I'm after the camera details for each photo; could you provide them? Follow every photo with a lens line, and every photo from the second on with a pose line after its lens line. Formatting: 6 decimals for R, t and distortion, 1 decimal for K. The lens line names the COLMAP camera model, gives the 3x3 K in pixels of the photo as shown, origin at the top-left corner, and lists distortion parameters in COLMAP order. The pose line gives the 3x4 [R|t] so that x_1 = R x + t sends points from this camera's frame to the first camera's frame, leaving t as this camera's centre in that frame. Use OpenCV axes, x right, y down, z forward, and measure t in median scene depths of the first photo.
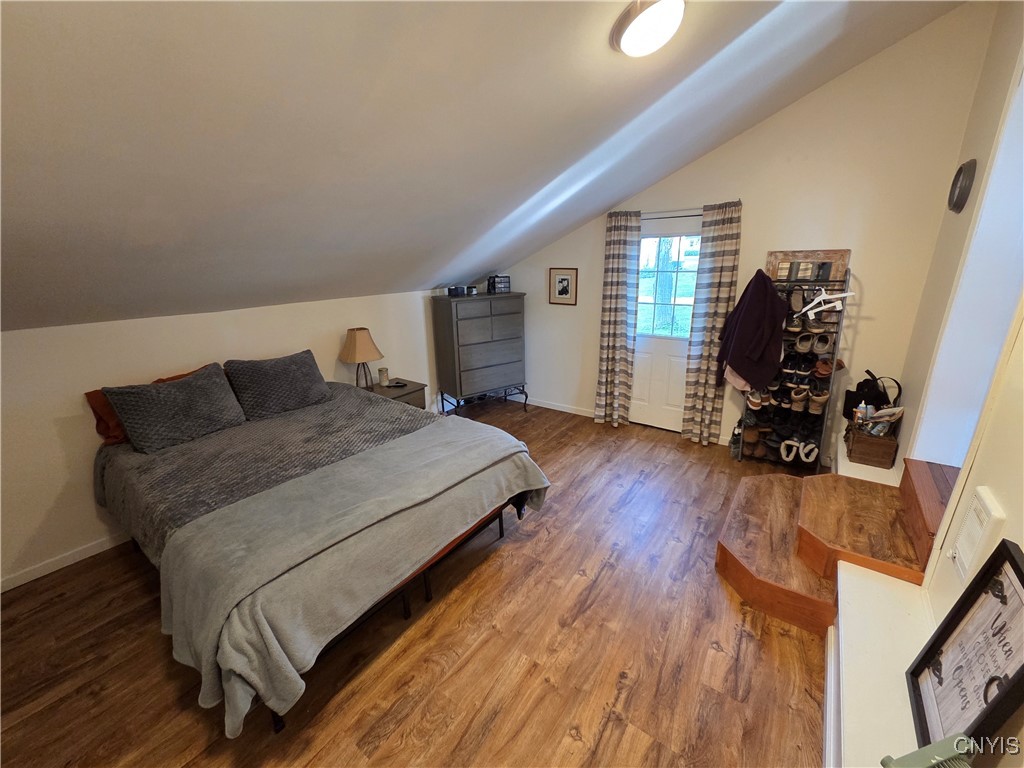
lens RADIAL K [[415.4, 0, 509.8], [0, 415.4, 382.6], [0, 0, 1]] dist [0.002583, 0.000040]
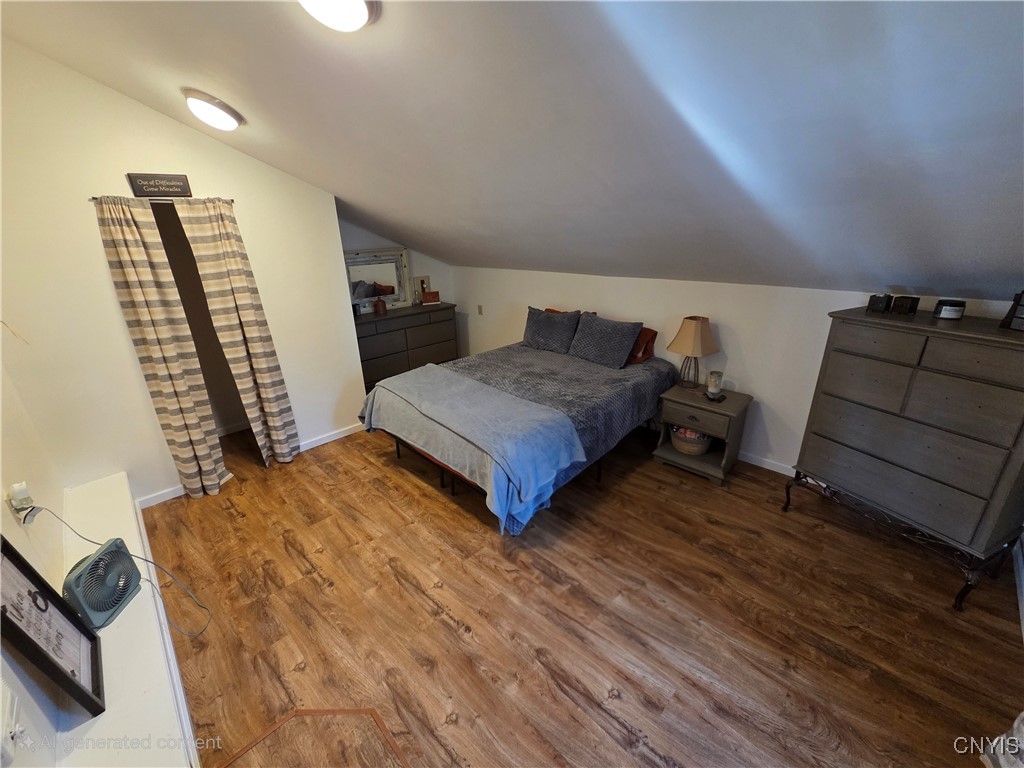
lens RADIAL K [[415.4, 0, 509.8], [0, 415.4, 382.6], [0, 0, 1]] dist [0.002583, 0.000040]
pose [[-0.154906, 0.367299, -0.917113, 1.034000], [-0.256460, 0.881543, 0.396371, -0.468069], [0.954061, 0.296603, -0.042359, 1.257862]]
